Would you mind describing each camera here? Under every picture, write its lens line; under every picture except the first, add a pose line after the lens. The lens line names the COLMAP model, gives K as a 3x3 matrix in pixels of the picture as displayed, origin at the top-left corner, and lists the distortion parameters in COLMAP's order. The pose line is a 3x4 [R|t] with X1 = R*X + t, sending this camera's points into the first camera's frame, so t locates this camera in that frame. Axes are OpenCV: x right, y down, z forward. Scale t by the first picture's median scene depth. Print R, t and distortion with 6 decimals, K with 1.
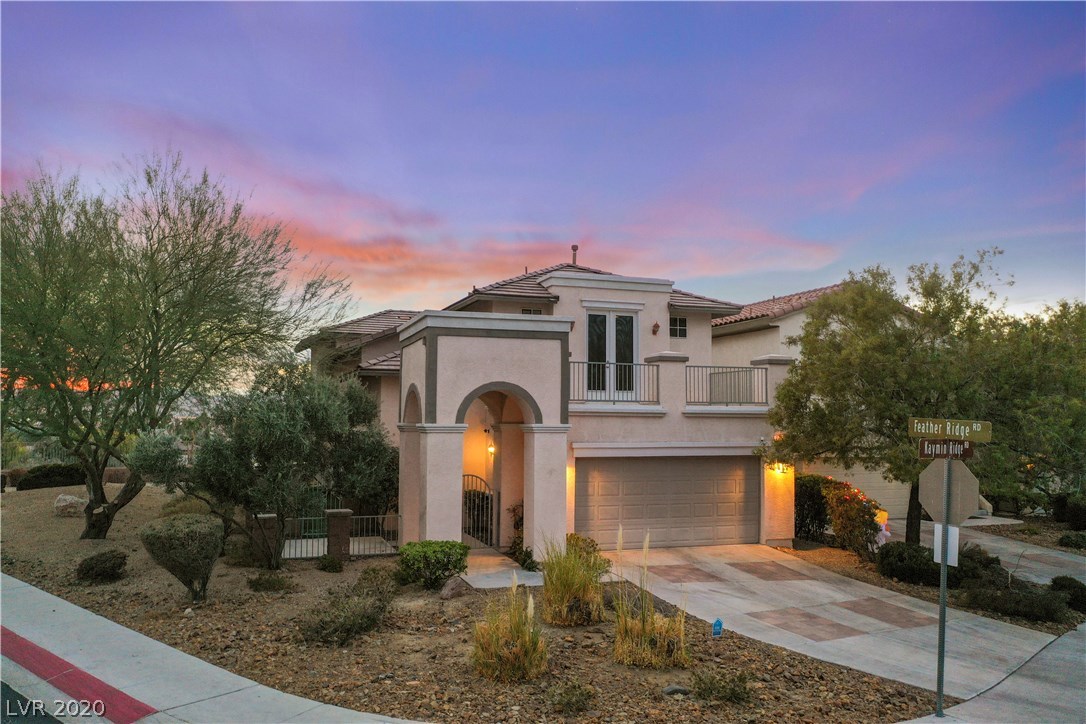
lens RADIAL K [[858.0, 0, 547.6], [0, 858.0, 365.1], [0, 0, 1]] dist [0.000454, -0.003984]
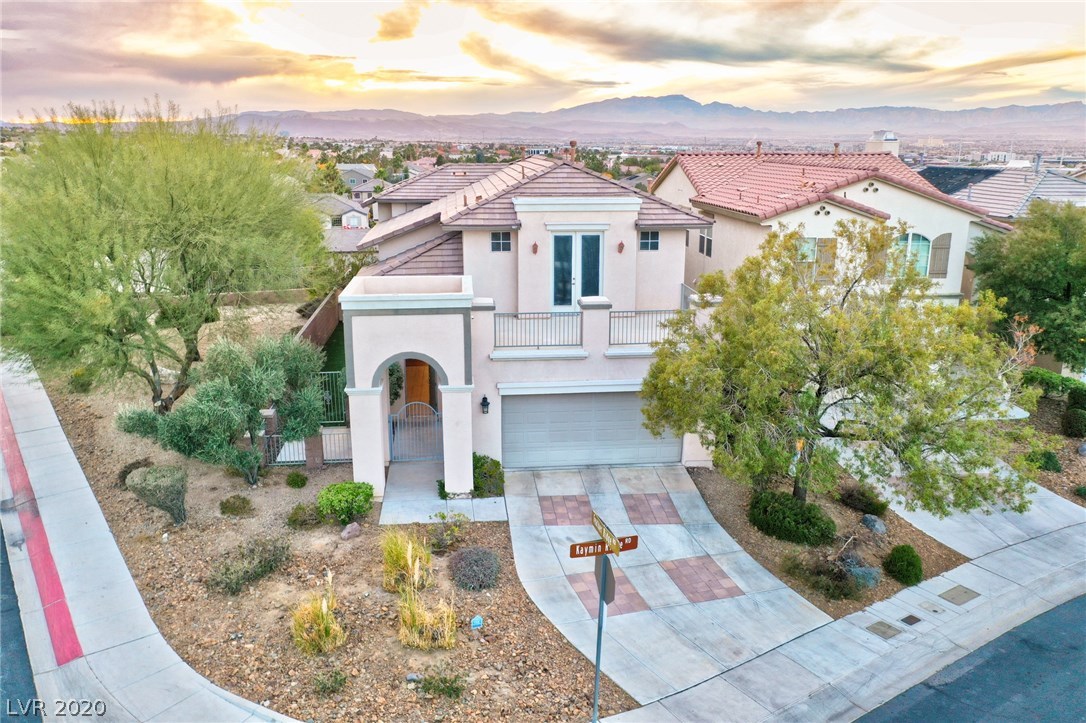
lens RADIAL K [[858.0, 0, 549.1], [0, 858.0, 360.3], [0, 0, 1]] dist [0.000454, -0.003984]
pose [[0.972758, 0.053364, -0.225597, 0.336704], [0.018733, 0.951868, 0.305935, -0.276490], [0.231064, -0.301826, 0.924938, -0.040917]]
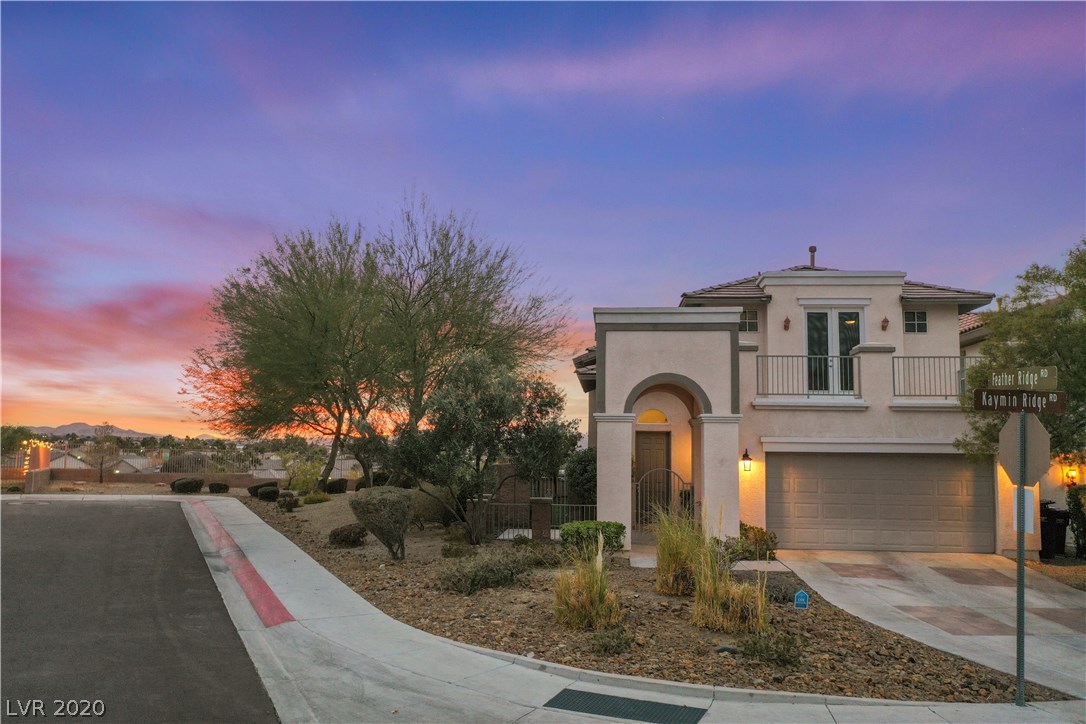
lens RADIAL K [[858.0, 0, 550.5], [0, 858.0, 364.2], [0, 0, 1]] dist [0.000454, -0.003984]
pose [[0.915777, -0.037912, -0.399895, 0.194396], [0.019774, 0.998584, -0.049388, 0.048277], [0.401201, 0.037321, 0.915229, -0.004717]]
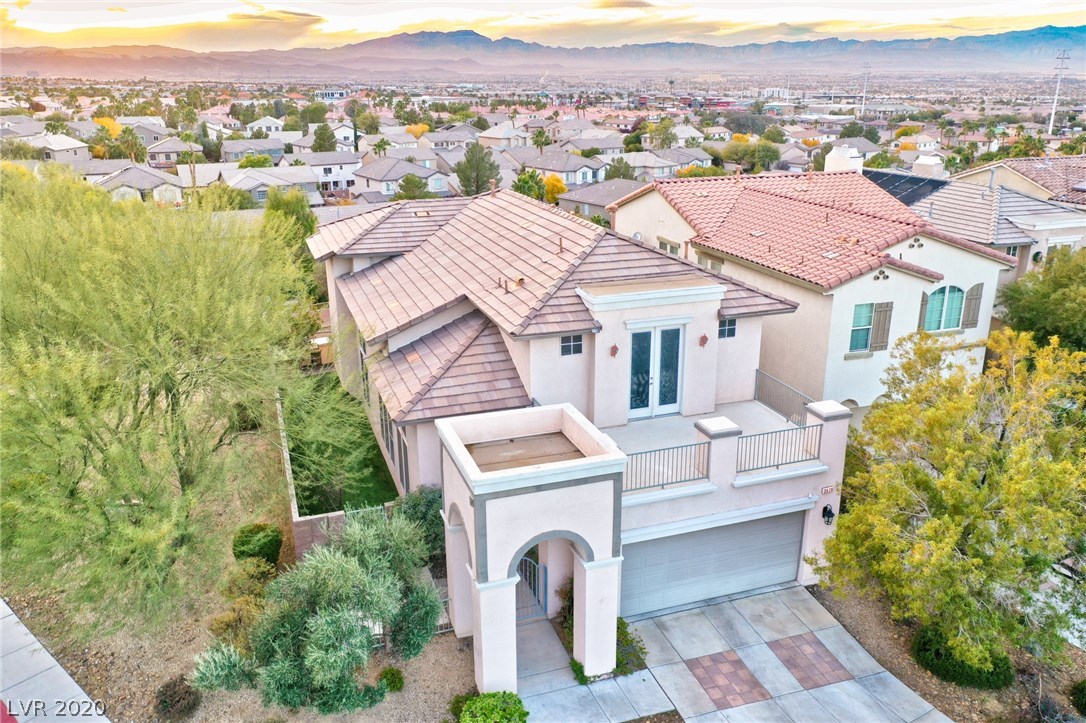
lens RADIAL K [[858.0, 0, 549.9], [0, 858.0, 359.2], [0, 0, 1]] dist [0.000454, -0.003984]
pose [[0.999925, -0.009645, -0.007520, -0.040606], [0.011746, 0.928664, 0.370735, -0.439088], [0.003408, -0.370796, 0.928708, 0.147767]]
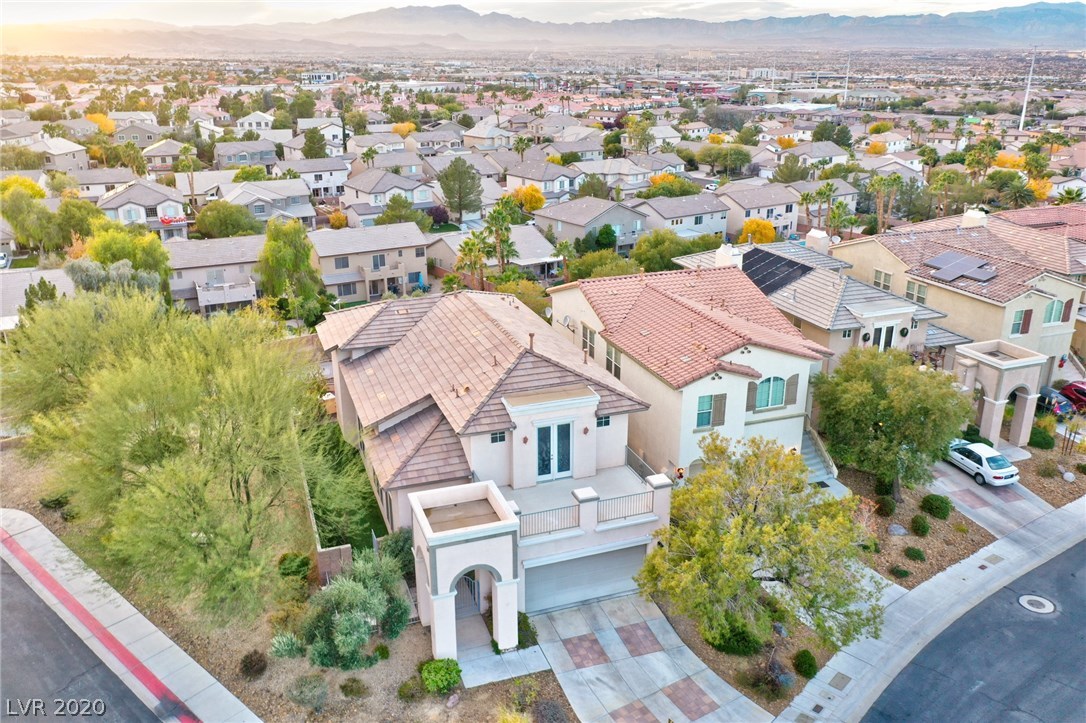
lens RADIAL K [[858.0, 0, 550.8], [0, 858.0, 358.1], [0, 0, 1]] dist [0.000454, -0.003984]
pose [[0.999925, -0.010618, 0.006185, 0.070905], [0.007354, 0.920371, 0.390978, -0.838631], [-0.009844, -0.390903, 0.920379, -0.308166]]
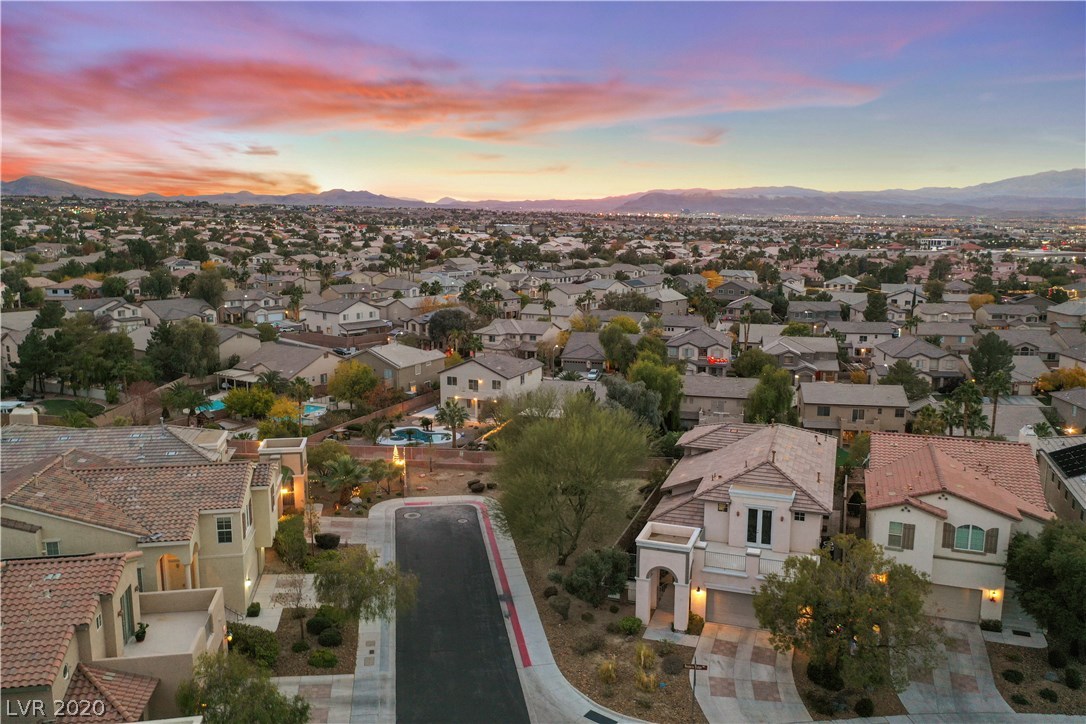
lens RADIAL K [[858.0, 0, 554.1], [0, 858.0, 360.3], [0, 0, 1]] dist [0.000454, -0.003984]
pose [[0.782260, 0.101527, -0.614624, 1.105280], [0.037038, 0.977304, 0.208576, -1.033799], [0.621851, -0.185925, 0.760745, -1.015936]]
